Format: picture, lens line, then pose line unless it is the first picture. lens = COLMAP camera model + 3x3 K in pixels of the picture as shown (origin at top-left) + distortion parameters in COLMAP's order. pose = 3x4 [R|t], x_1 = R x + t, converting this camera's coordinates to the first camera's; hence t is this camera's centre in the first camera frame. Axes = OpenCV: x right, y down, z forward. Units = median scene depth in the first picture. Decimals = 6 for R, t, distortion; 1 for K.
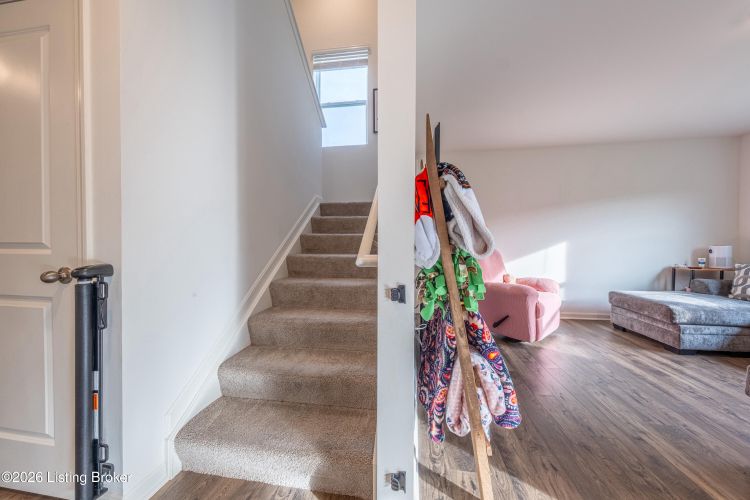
lens RADIAL K [[255.2, 0, 378.6], [0, 255.2, 248.0], [0, 0, 1]] dist [0.002030, -0.000190]
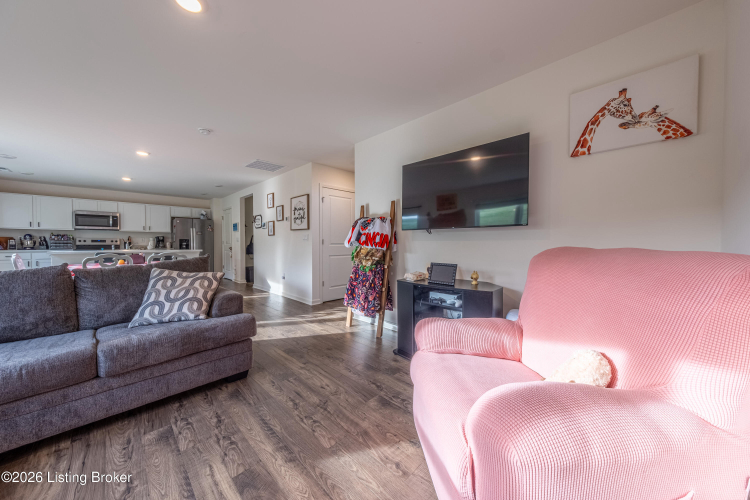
lens RADIAL K [[260.3, 0, 377.7], [0, 260.3, 248.8], [0, 0, 1]] dist [-0.000498, -0.000664]
pose [[-0.589182, 0.009959, -0.807939, 1.663121], [-0.015177, 0.999611, 0.023389, -0.023456], [0.807858, 0.026042, -0.588802, 1.864546]]
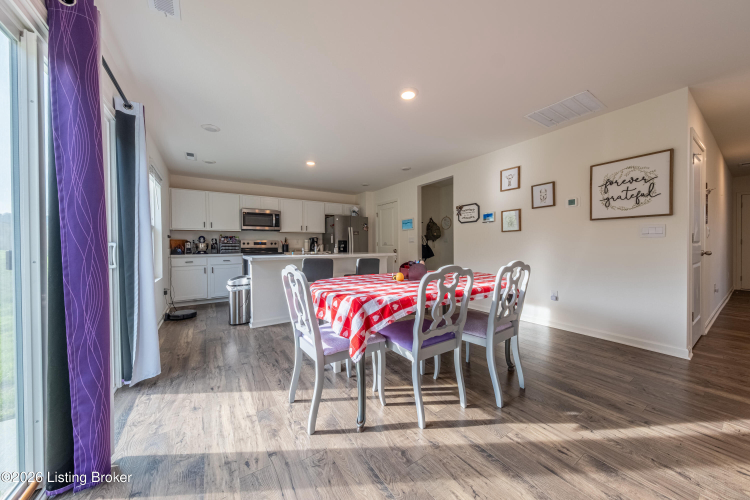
lens RADIAL K [[255.2, 0, 378.6], [0, 255.2, 248.0], [0, 0, 1]] dist [0.002030, -0.000190]
pose [[-0.744465, 0.007314, -0.667622, 2.053666], [-0.003996, 0.999873, 0.015410, 0.016229], [0.667650, 0.014140, -0.744341, -0.256625]]
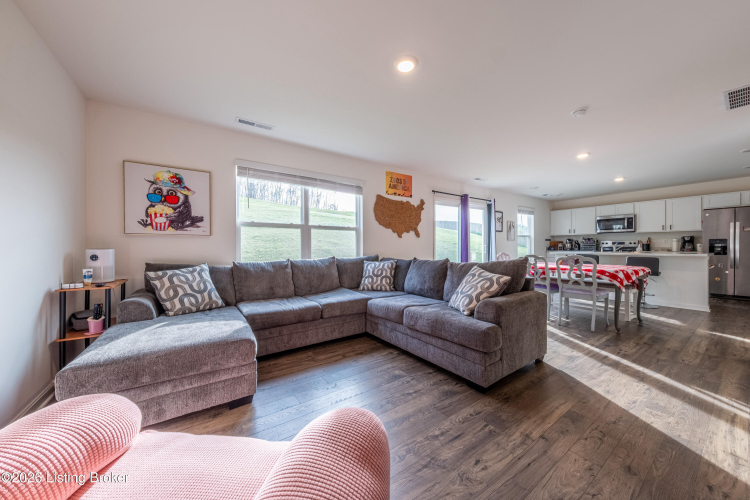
lens RADIAL K [[260.3, 0, 377.7], [0, 260.3, 248.8], [0, 0, 1]] dist [-0.000498, -0.000664]
pose [[-0.681053, -0.006220, 0.732208, 0.572890], [0.012784, 0.999711, 0.020383, -0.029305], [-0.732123, 0.023243, -0.680776, 1.736888]]
